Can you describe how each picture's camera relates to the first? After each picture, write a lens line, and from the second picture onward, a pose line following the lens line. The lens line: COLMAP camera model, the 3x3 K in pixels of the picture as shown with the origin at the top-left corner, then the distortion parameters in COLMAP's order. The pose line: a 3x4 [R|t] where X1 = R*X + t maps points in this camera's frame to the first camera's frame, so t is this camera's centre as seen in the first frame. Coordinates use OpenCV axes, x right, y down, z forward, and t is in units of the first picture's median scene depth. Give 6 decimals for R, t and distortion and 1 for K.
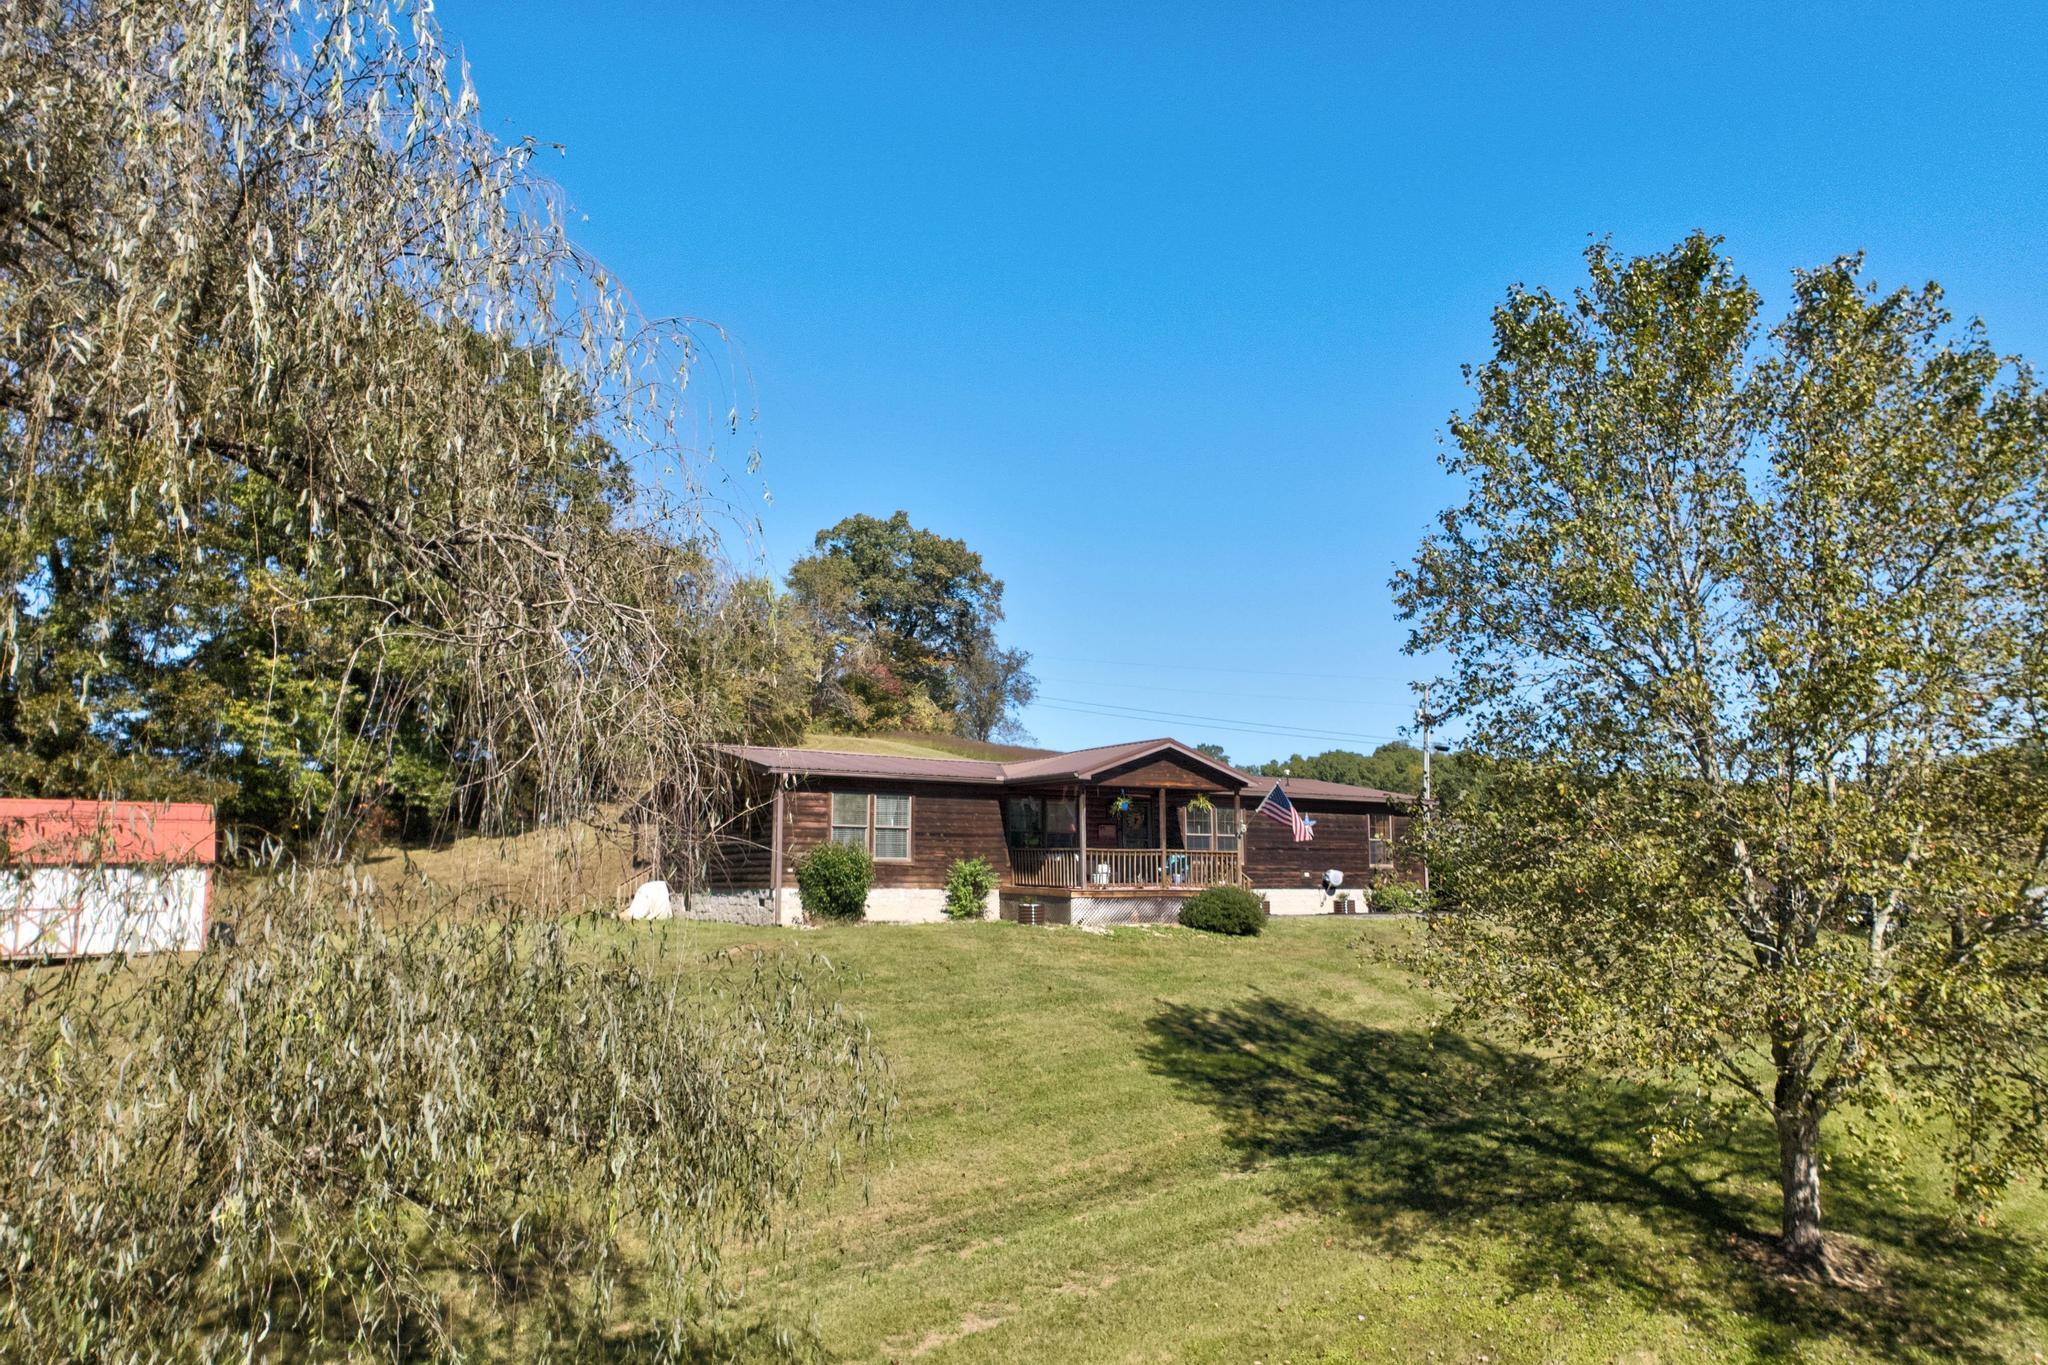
lens RADIAL K [[1245.4, 0, 1019.4], [0, 1245.4, 762.7], [0, 0, 1]] dist [0.010068, 0.026594]
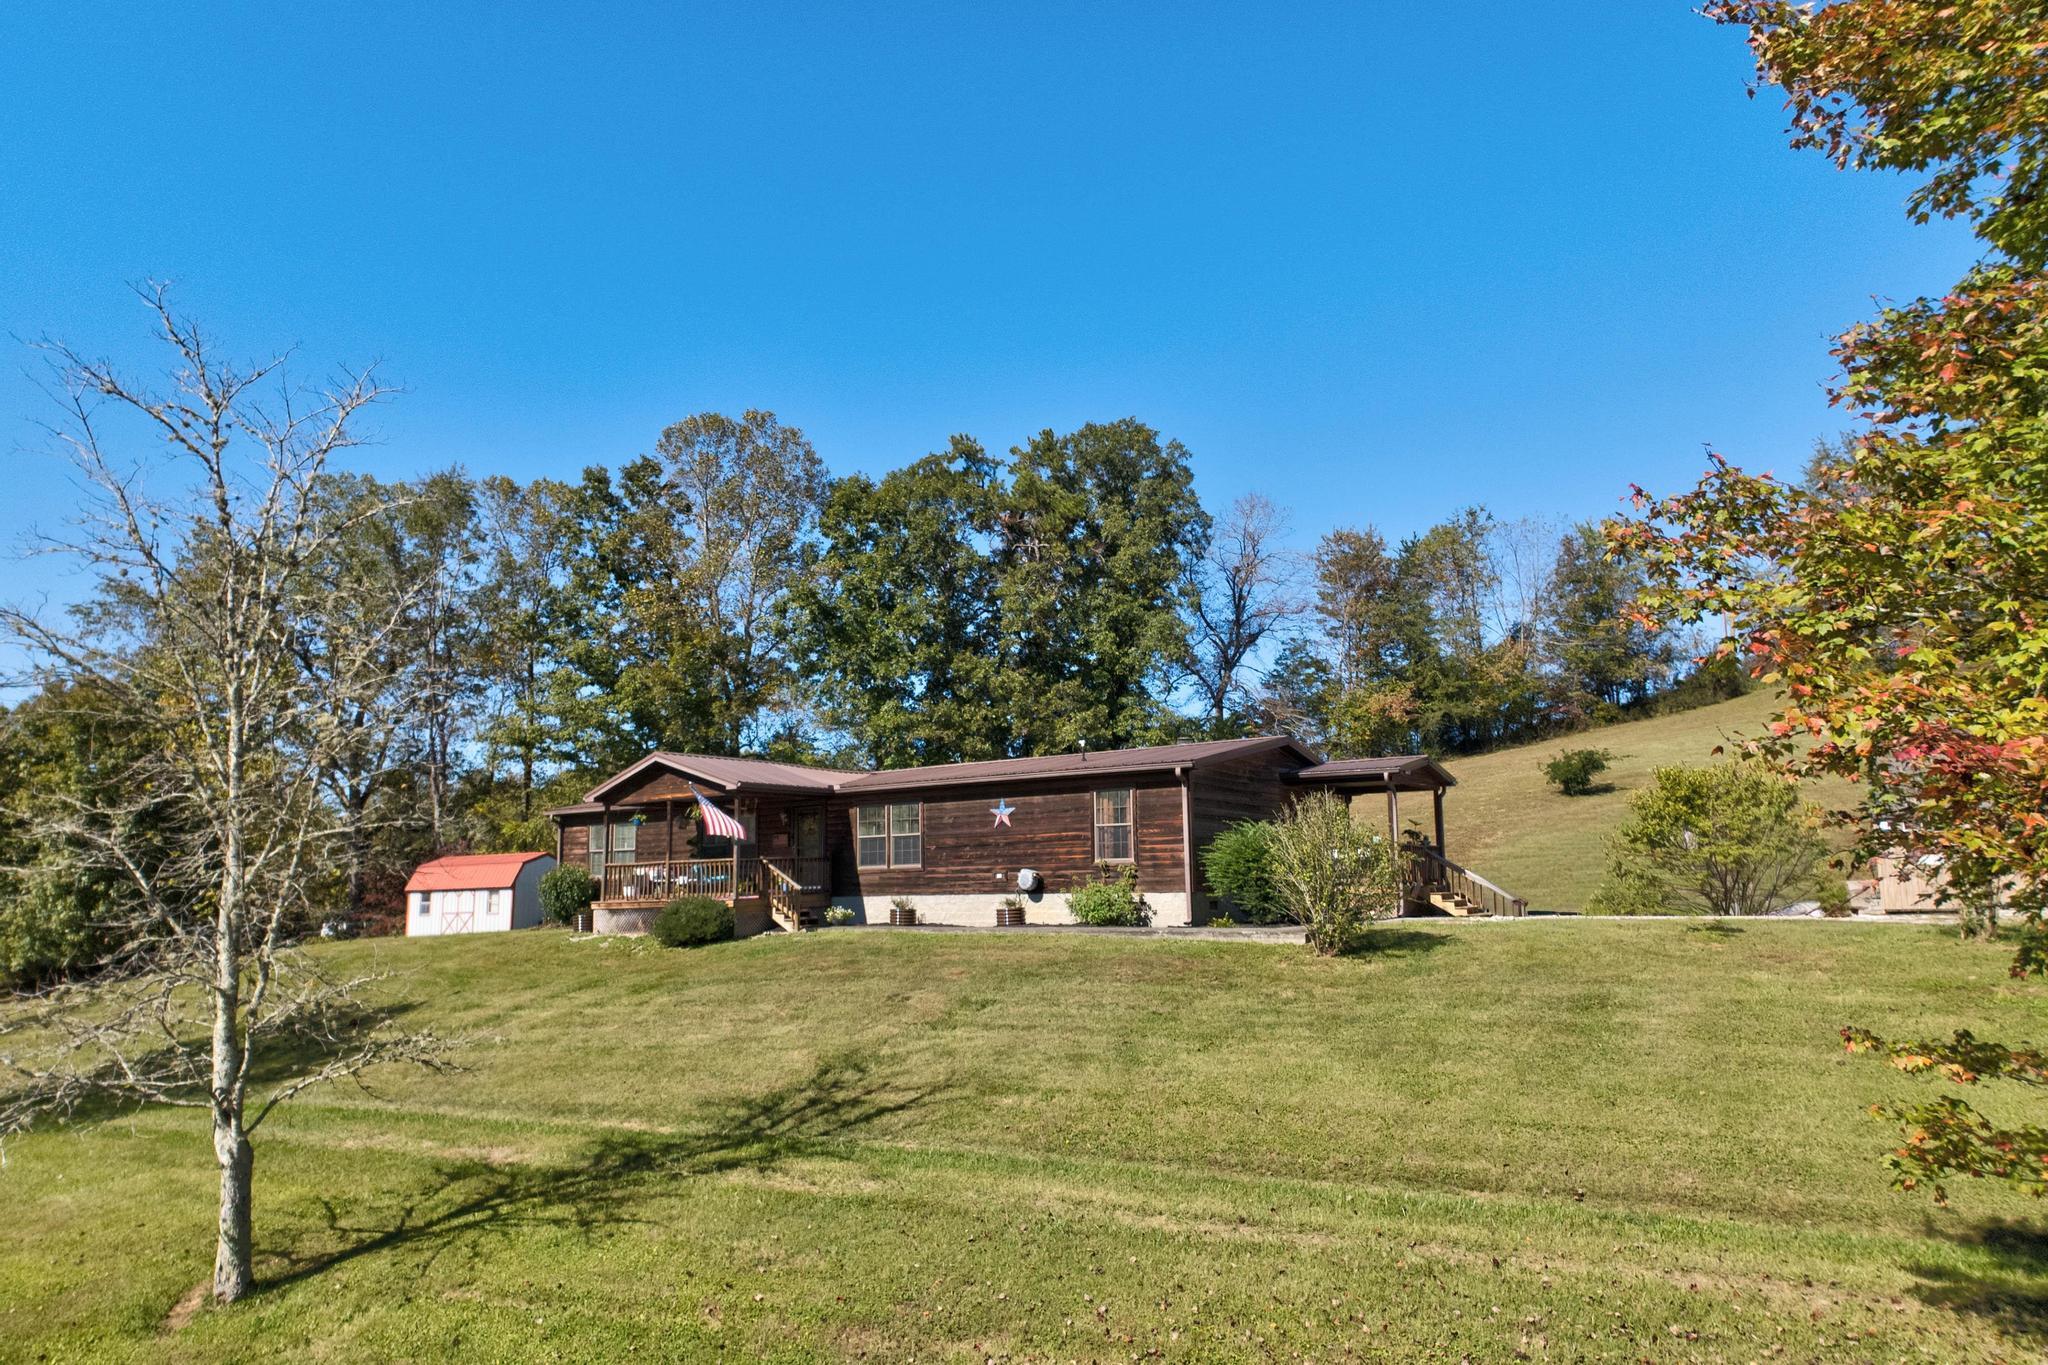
lens RADIAL K [[1254.6, 0, 1024.7], [0, 1254.6, 759.3], [0, 0, 1]] dist [0.070687, -0.100219]
pose [[0.425789, -0.102692, -0.898976, 1.186637], [0.103821, 0.992522, -0.064204, 0.084046], [0.898847, -0.065995, 0.433266, 0.822355]]
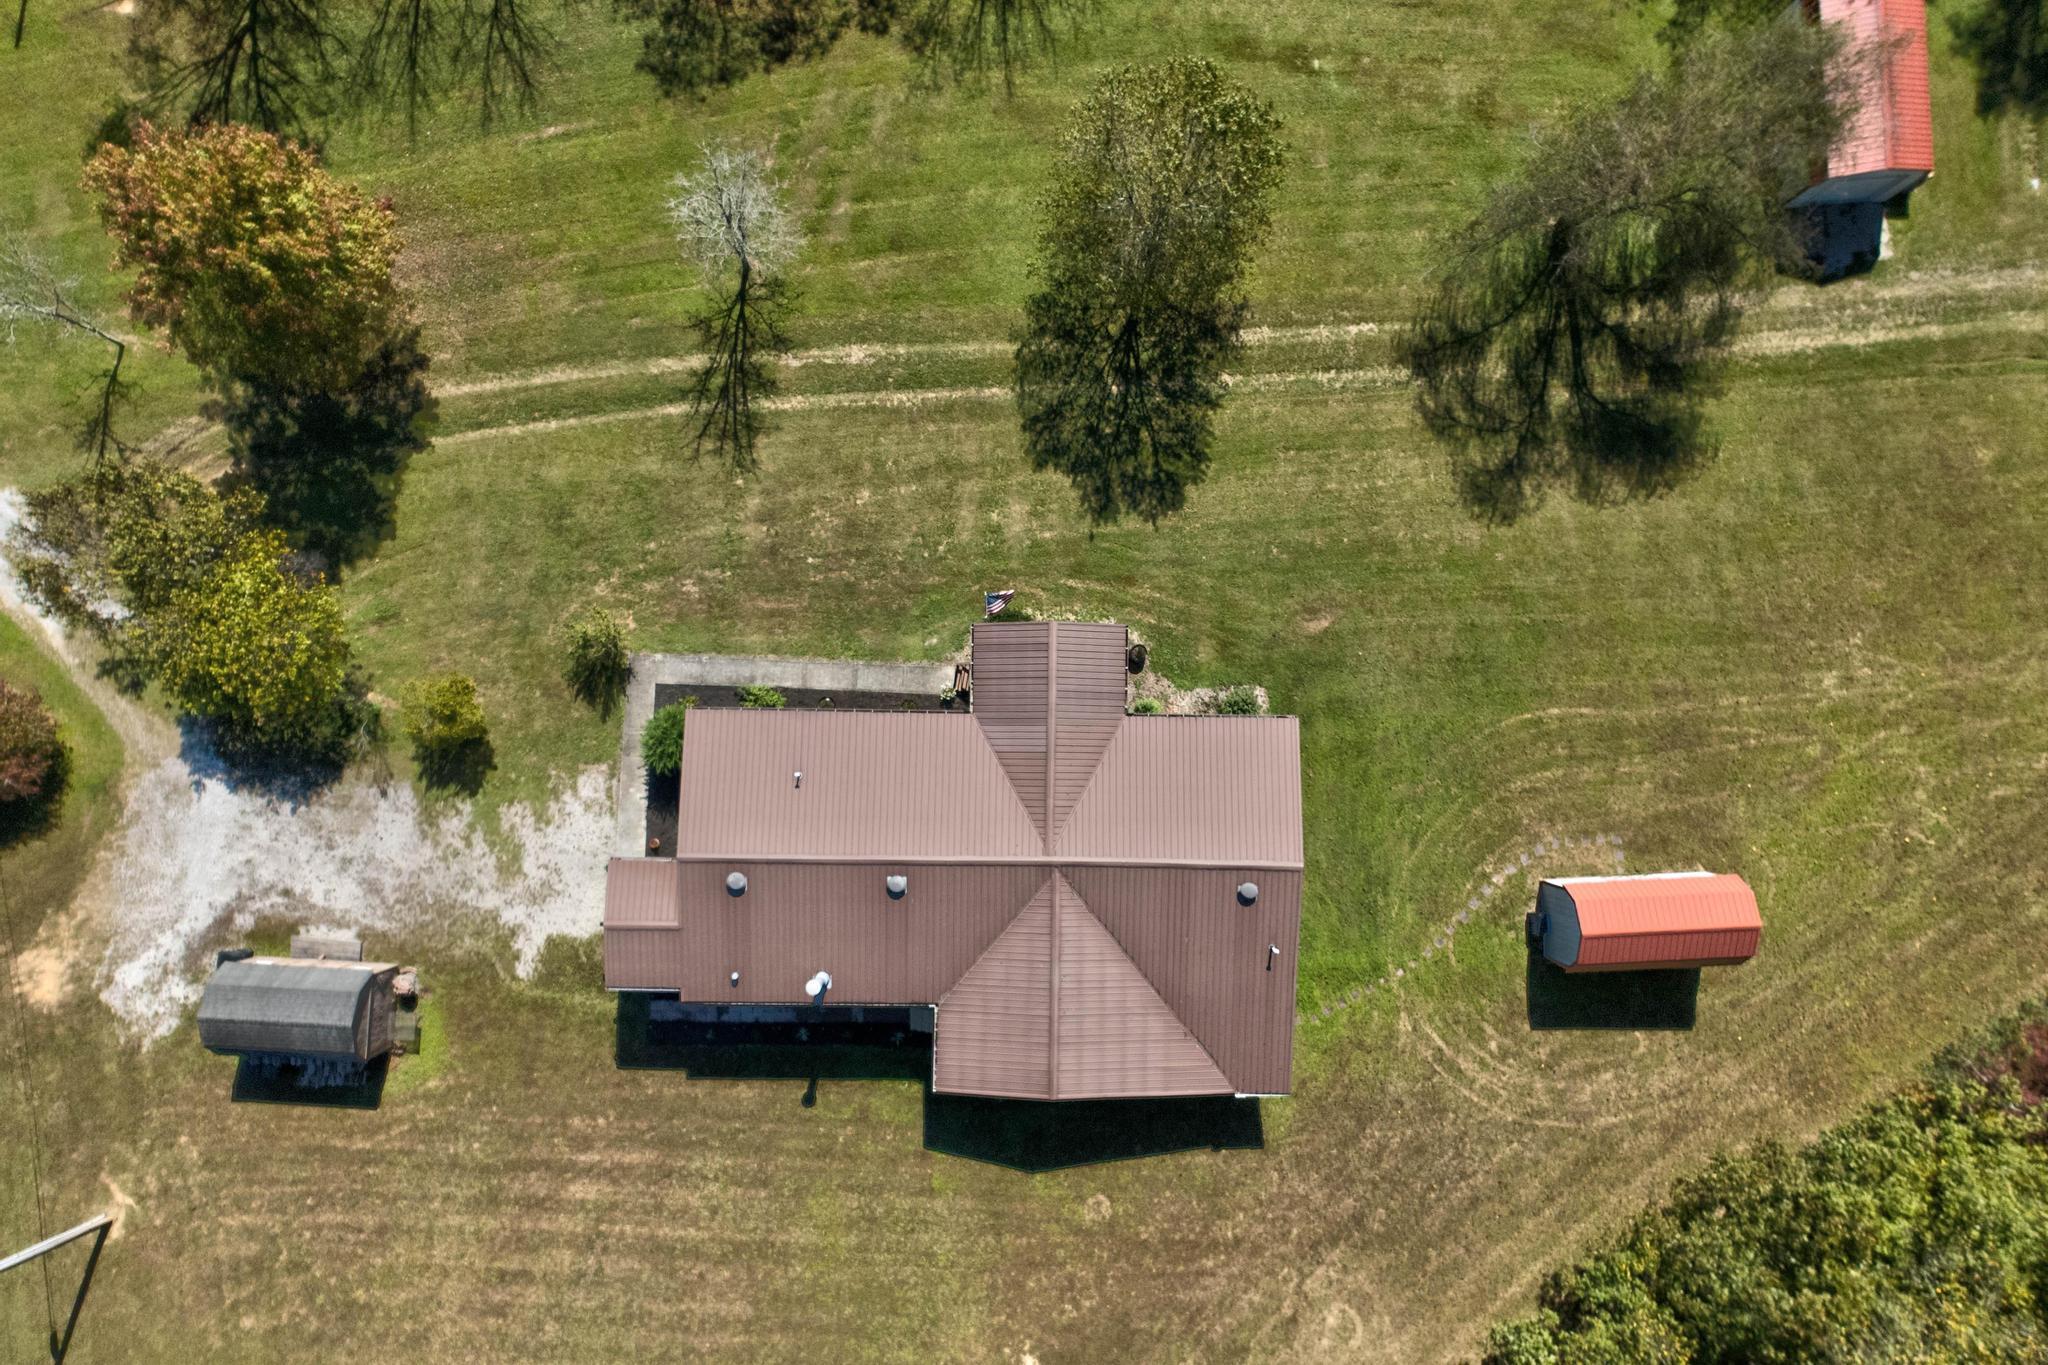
lens RADIAL K [[1256.2, 0, 1017.4], [0, 1256.2, 759.7], [0, 0, 1]] dist [0.033858, -0.010491]
pose [[-0.848080, -0.529853, -0.003936, 0.077545], [-0.055384, 0.081256, 0.995153, -1.481293], [-0.526965, 0.844188, -0.098257, 1.303505]]
